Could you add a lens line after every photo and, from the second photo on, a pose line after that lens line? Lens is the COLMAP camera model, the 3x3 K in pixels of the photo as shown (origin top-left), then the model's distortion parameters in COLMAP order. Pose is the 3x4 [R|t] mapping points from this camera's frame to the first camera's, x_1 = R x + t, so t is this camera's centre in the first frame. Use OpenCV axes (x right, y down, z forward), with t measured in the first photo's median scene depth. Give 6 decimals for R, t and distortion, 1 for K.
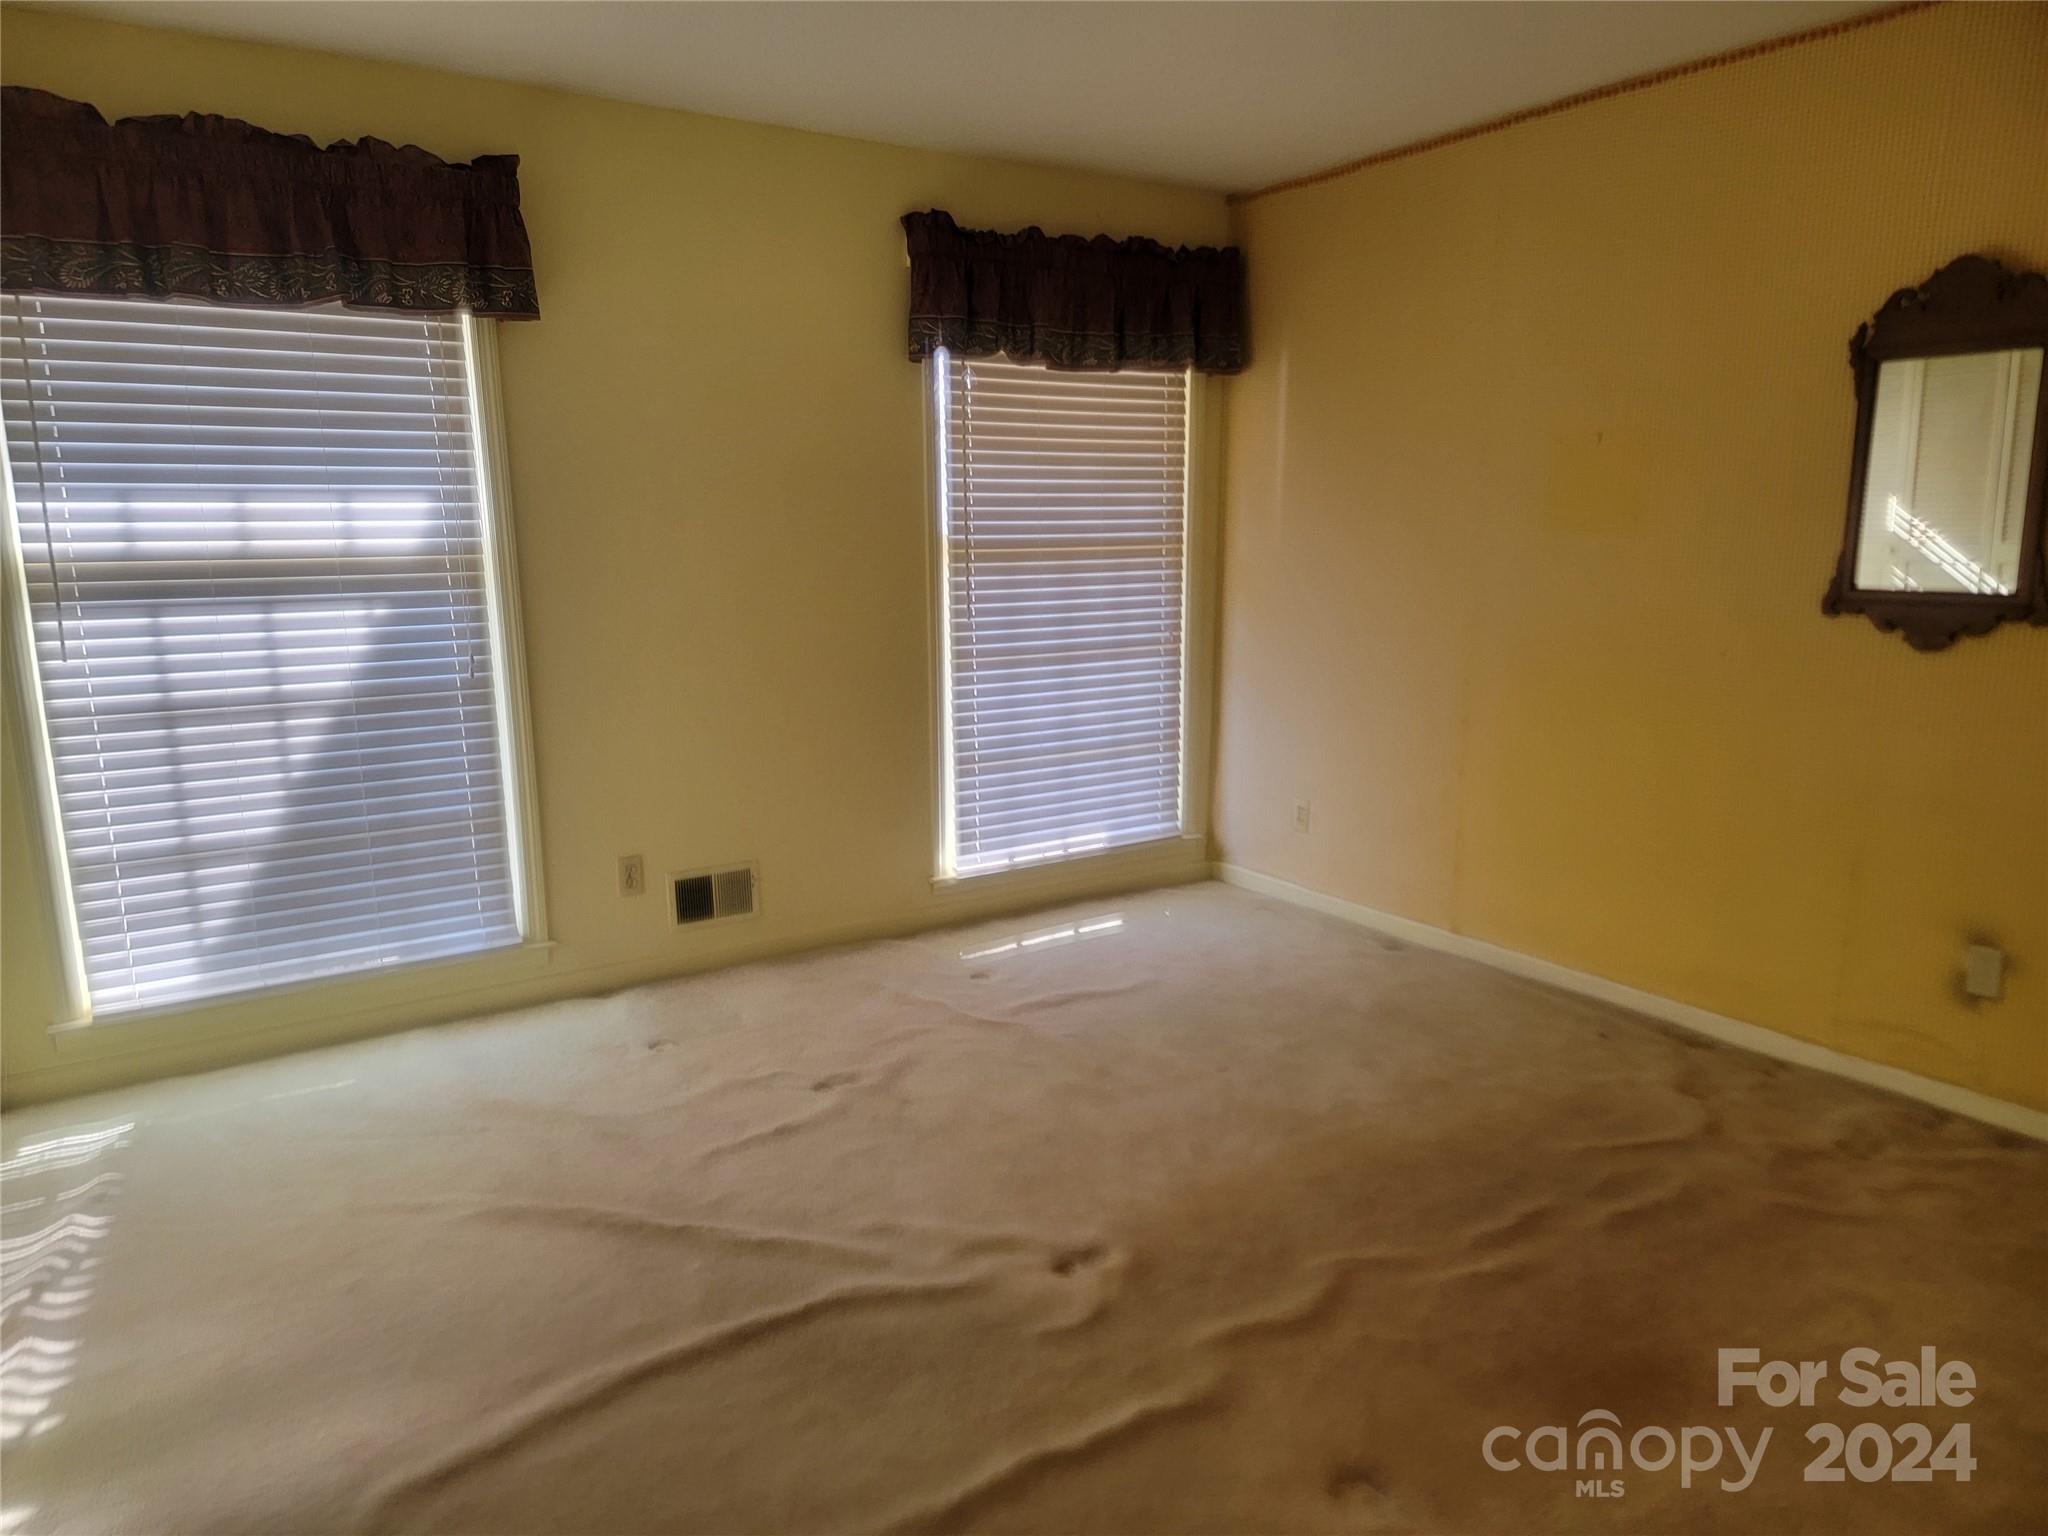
lens RADIAL K [[1395.7, 0, 1024.2], [0, 1395.7, 762.9], [0, 0, 1]] dist [0.003194, 0.001741]
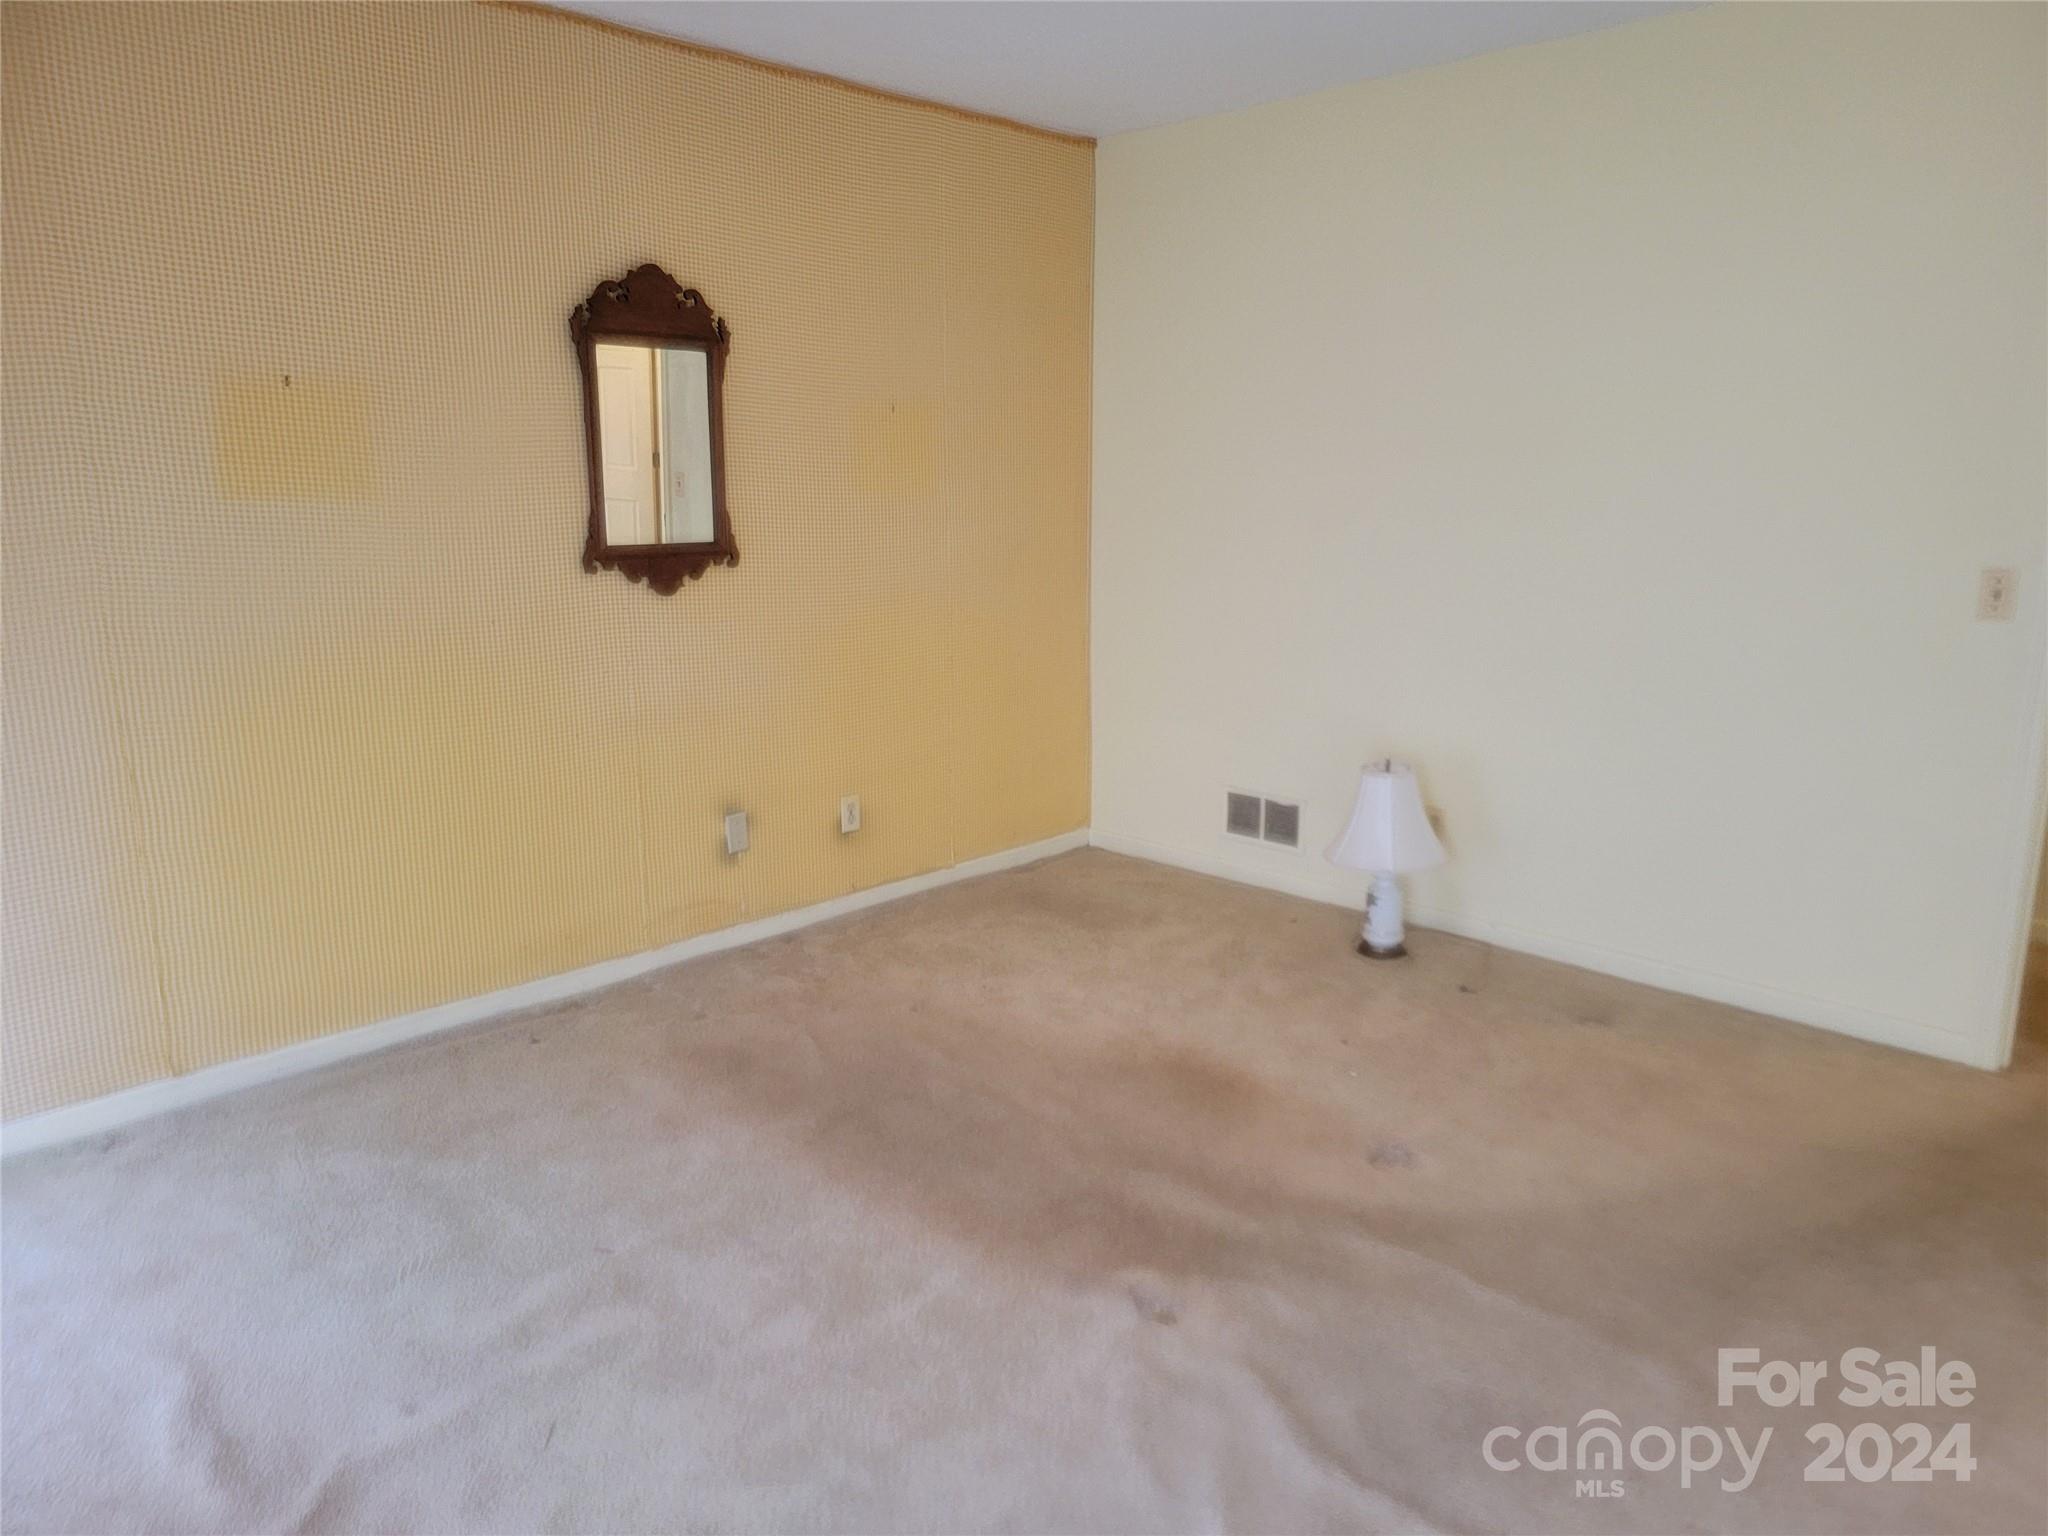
lens RADIAL K [[1395.7, 0, 1022.6], [0, 1395.7, 768.5], [0, 0, 1]] dist [0.003194, 0.001741]
pose [[-0.193636, -0.201539, 0.960150, -0.591657], [0.179485, 0.954878, 0.236629, -0.164771], [-0.964516, 0.218152, -0.148726, 0.910866]]
